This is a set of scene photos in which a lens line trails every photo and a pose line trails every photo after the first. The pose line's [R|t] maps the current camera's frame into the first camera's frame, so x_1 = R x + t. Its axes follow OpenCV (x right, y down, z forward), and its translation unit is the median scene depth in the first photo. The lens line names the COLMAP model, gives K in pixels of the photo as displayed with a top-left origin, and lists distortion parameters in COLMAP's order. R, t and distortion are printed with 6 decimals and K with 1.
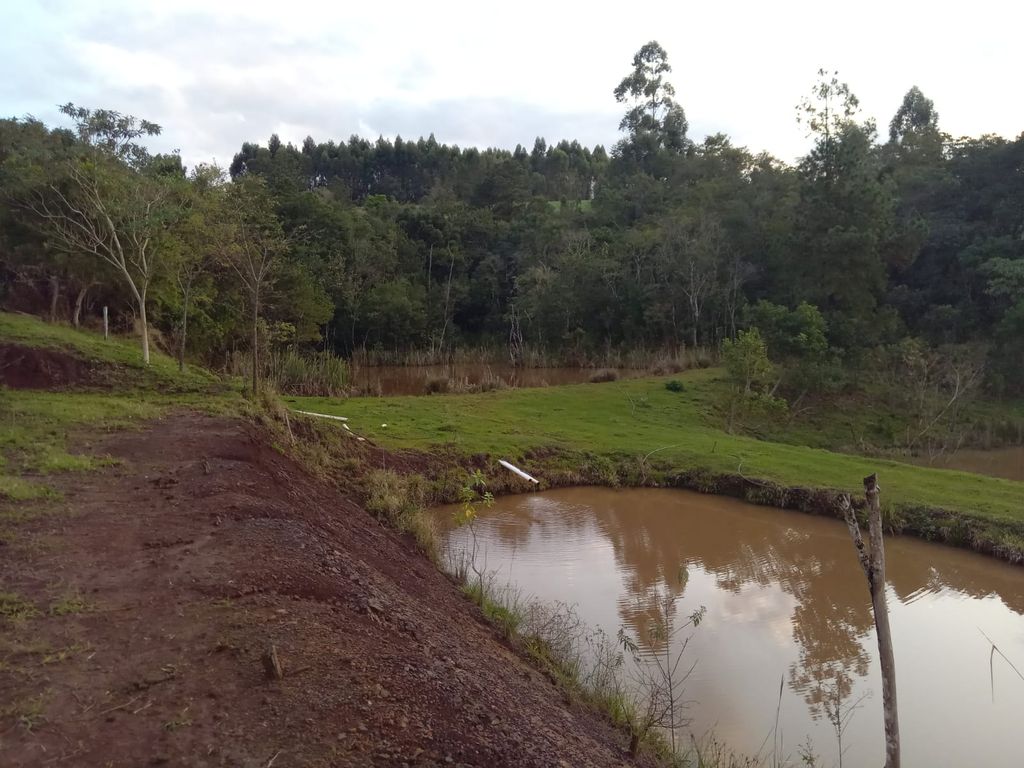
lens RADIAL K [[858.7, 0, 505.6], [0, 858.7, 389.0], [0, 0, 1]] dist [0.069237, -0.085544]
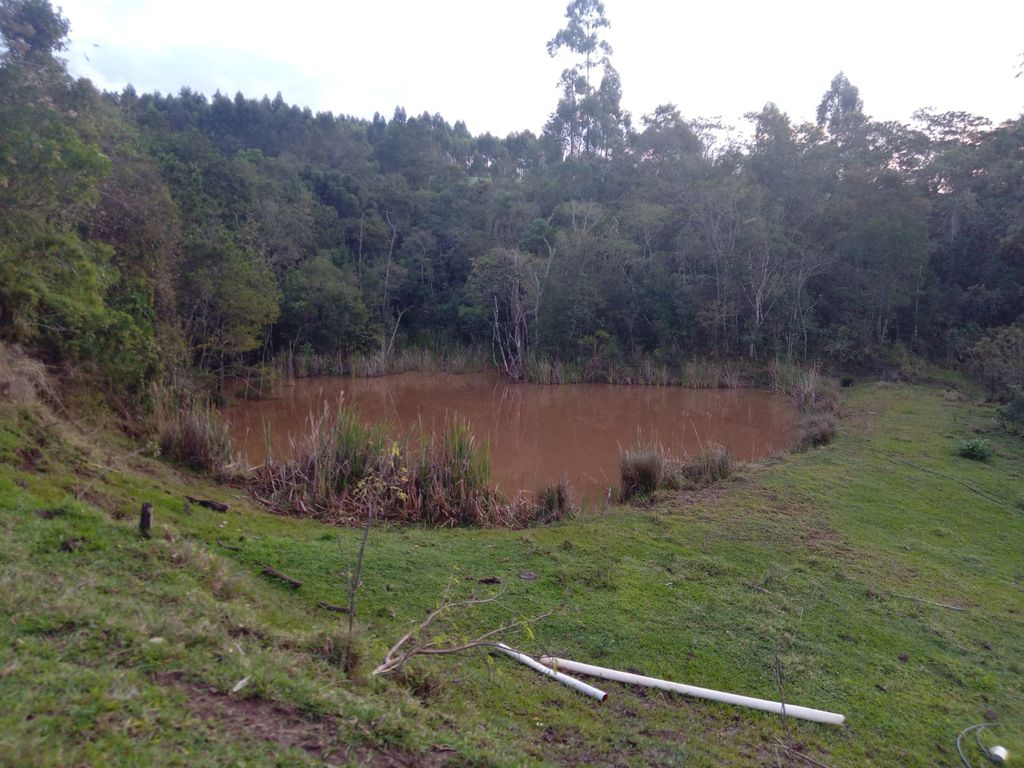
lens RADIAL K [[765.1, 0, 512.0], [0, 765.1, 384.0], [0, 0, 1]] dist [0.119502, -0.155921]
pose [[0.967600, -0.011022, 0.252249, -0.109413], [0.001704, 0.999309, 0.037127, -0.033064], [-0.252484, -0.035494, 0.966950, 0.243267]]
